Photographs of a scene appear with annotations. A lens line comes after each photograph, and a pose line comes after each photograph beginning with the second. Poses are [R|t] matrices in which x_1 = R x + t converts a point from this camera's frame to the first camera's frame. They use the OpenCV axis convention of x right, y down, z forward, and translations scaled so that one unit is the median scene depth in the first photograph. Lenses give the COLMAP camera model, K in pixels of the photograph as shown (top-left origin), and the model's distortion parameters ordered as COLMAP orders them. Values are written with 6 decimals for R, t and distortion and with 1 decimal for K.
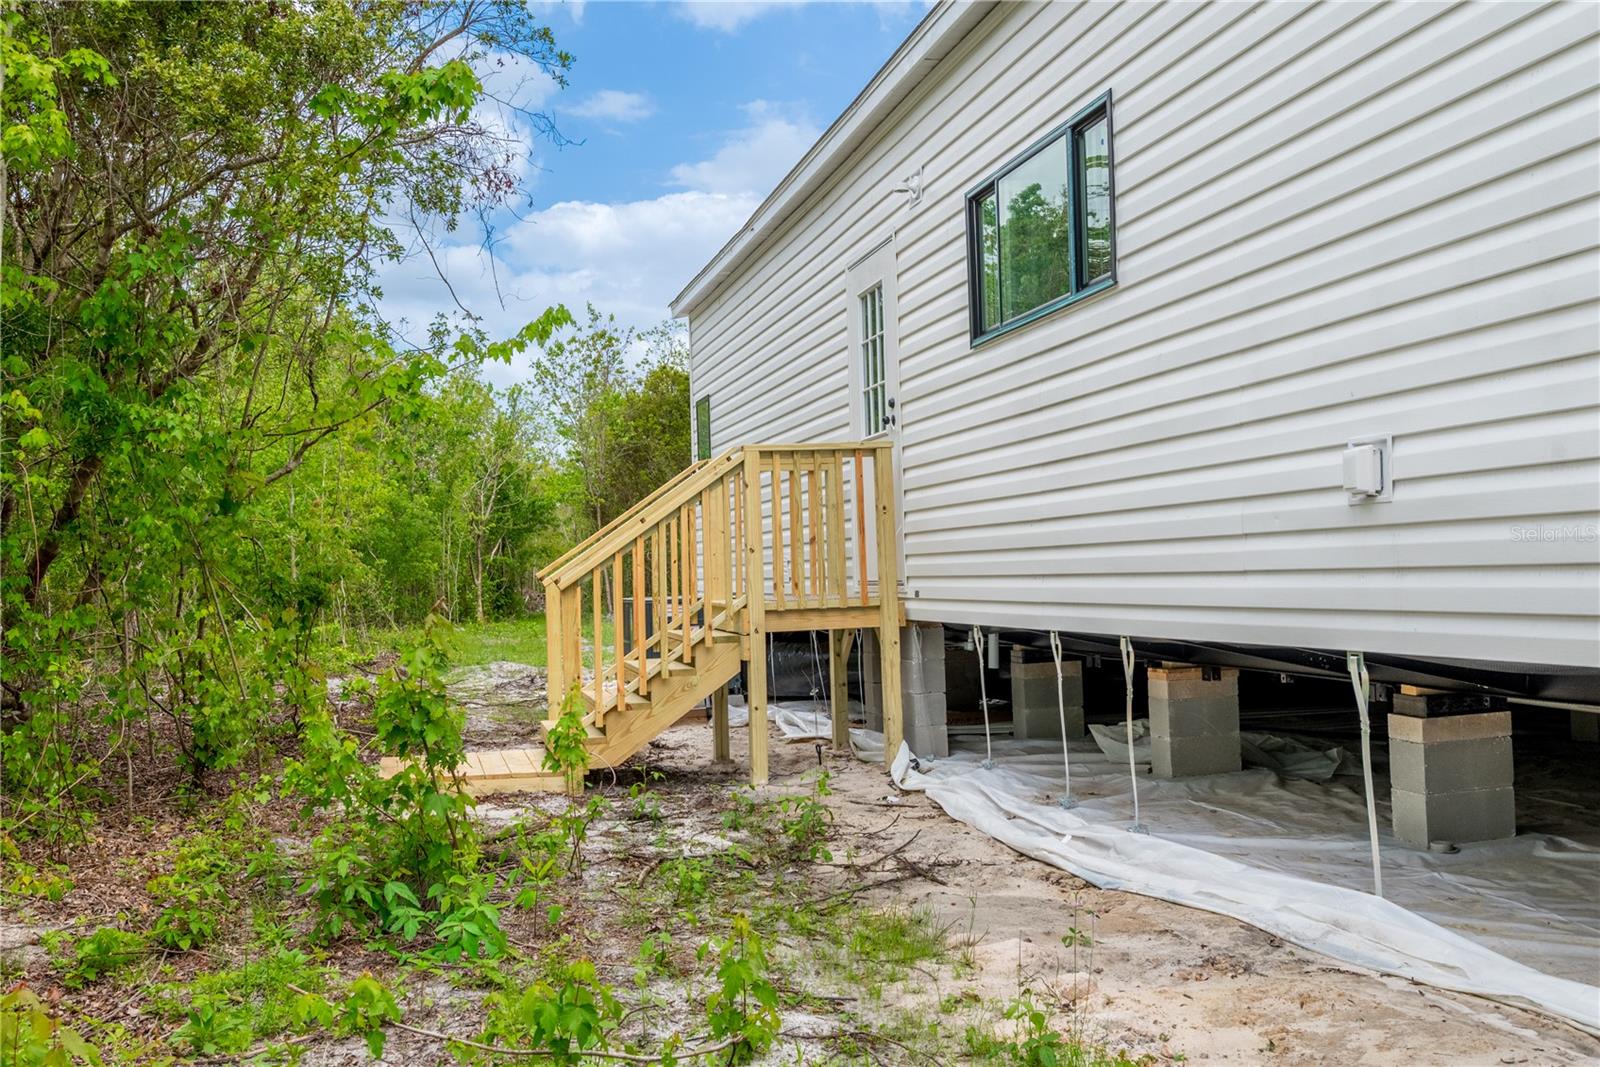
lens RADIAL K [[1087.5, 0, 800.0], [0, 1087.5, 533.5], [0, 0, 1]] dist [0.002316, 0.000538]
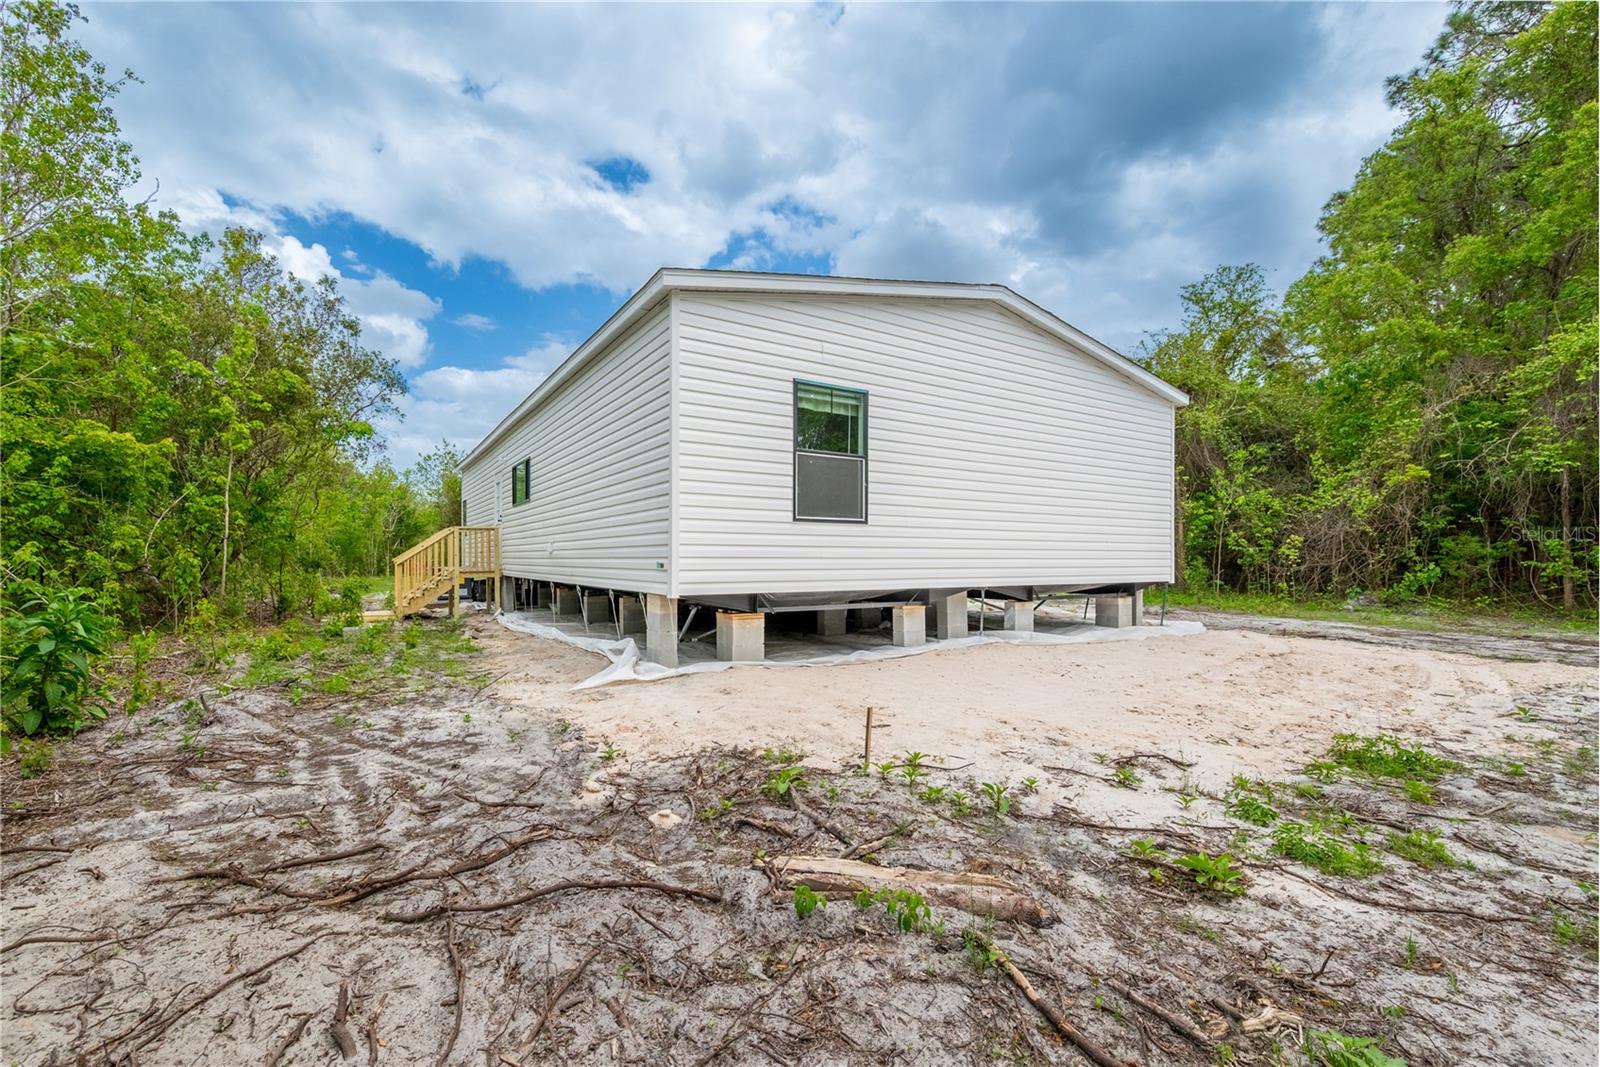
lens RADIAL K [[671.7, 0, 802.5], [0, 671.7, 555.4], [0, 0, 1]] dist [-0.000461, 0.000062]
pose [[0.970555, 0.034538, 0.238391, 0.508408], [-0.042367, 0.998715, 0.027797, -0.089553], [-0.237124, -0.037078, 0.970771, -1.359065]]
